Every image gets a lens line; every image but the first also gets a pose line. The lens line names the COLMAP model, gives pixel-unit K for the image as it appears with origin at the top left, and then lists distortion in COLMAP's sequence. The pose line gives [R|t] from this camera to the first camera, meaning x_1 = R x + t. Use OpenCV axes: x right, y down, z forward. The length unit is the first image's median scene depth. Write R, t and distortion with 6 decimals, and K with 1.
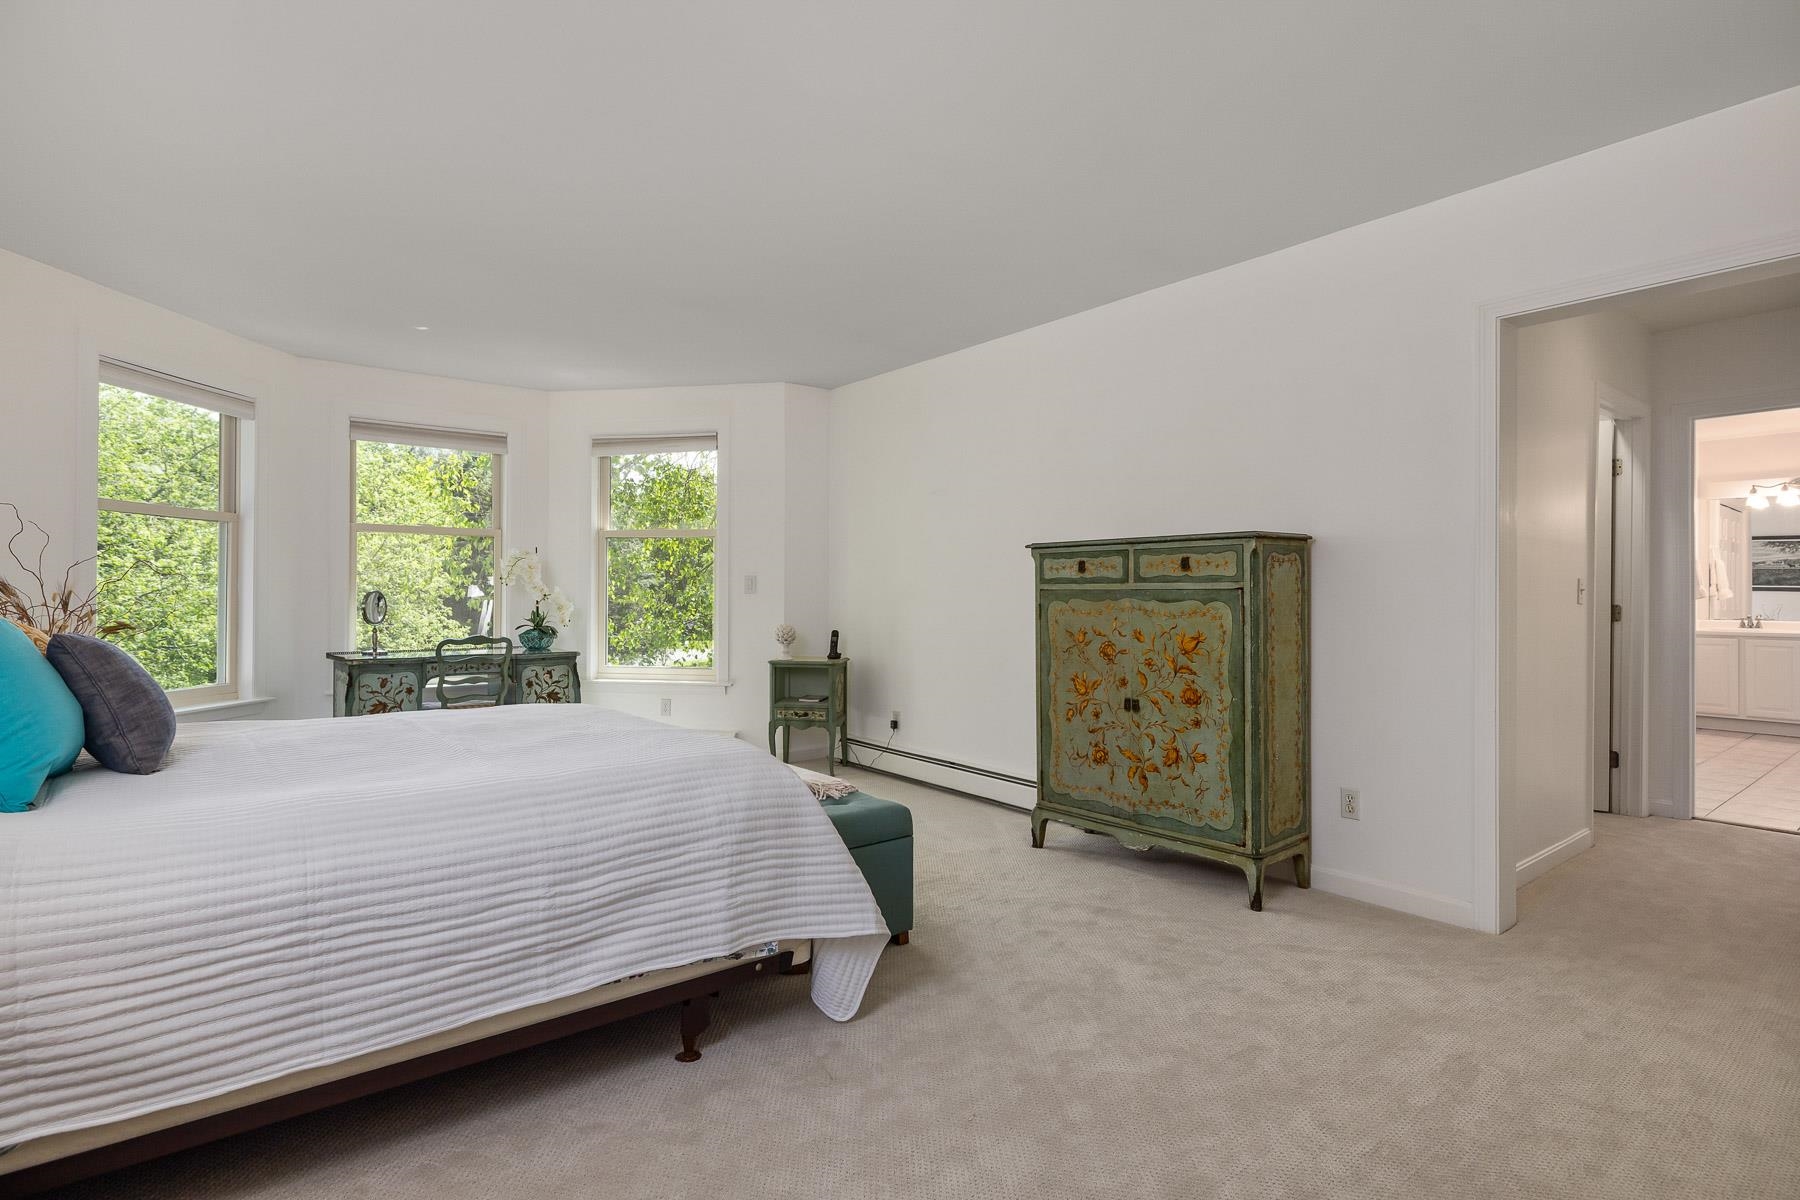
lens RADIAL K [[900.4, 0, 903.4], [0, 900.4, 597.4], [0, 0, 1]] dist [-0.005383, -0.000297]
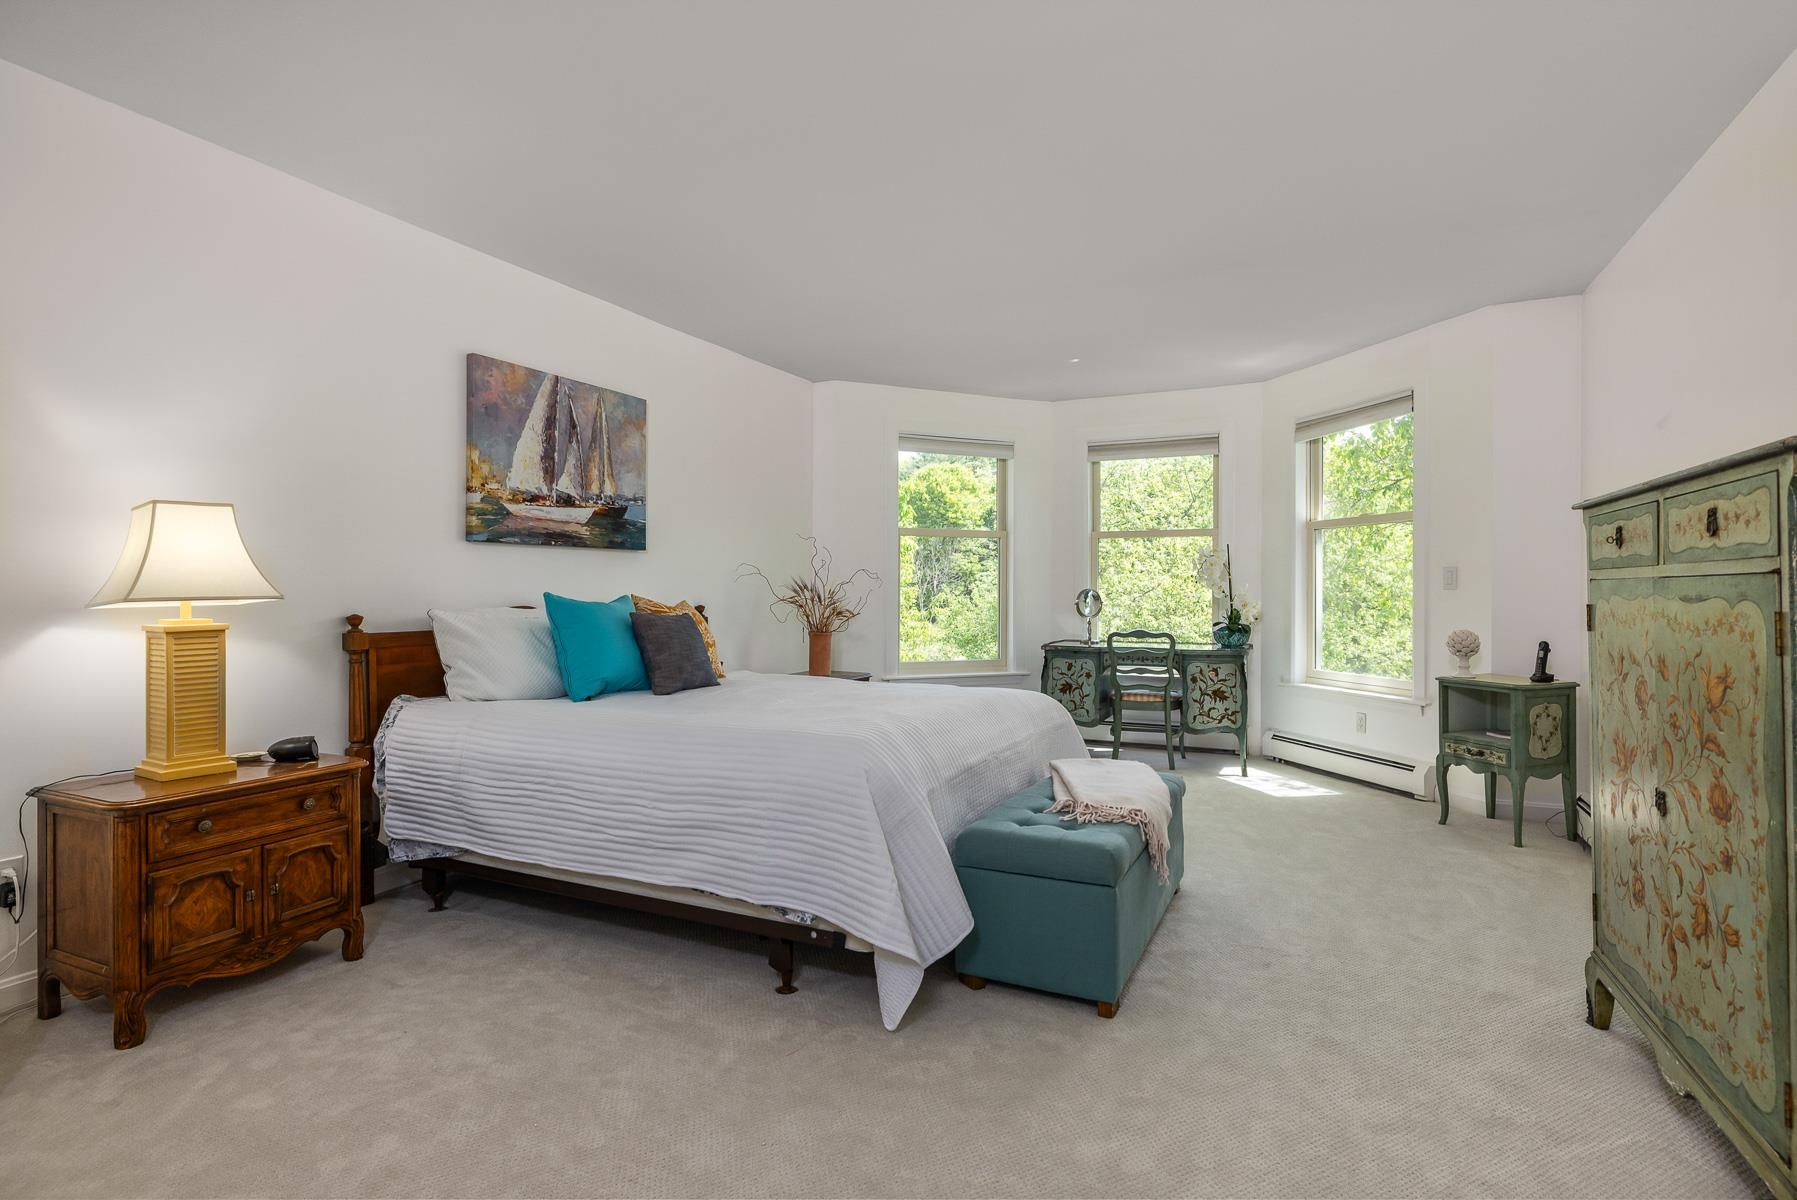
lens RADIAL K [[898.9, 0, 896.9], [0, 898.9, 595.5], [0, 0, 1]] dist [-0.005383, -0.000297]
pose [[0.431005, 0.001136, -0.902349, 0.383151], [-0.001954, 0.999998, 0.000326, 0.001778], [0.902347, 0.001623, 0.431006, 0.280612]]
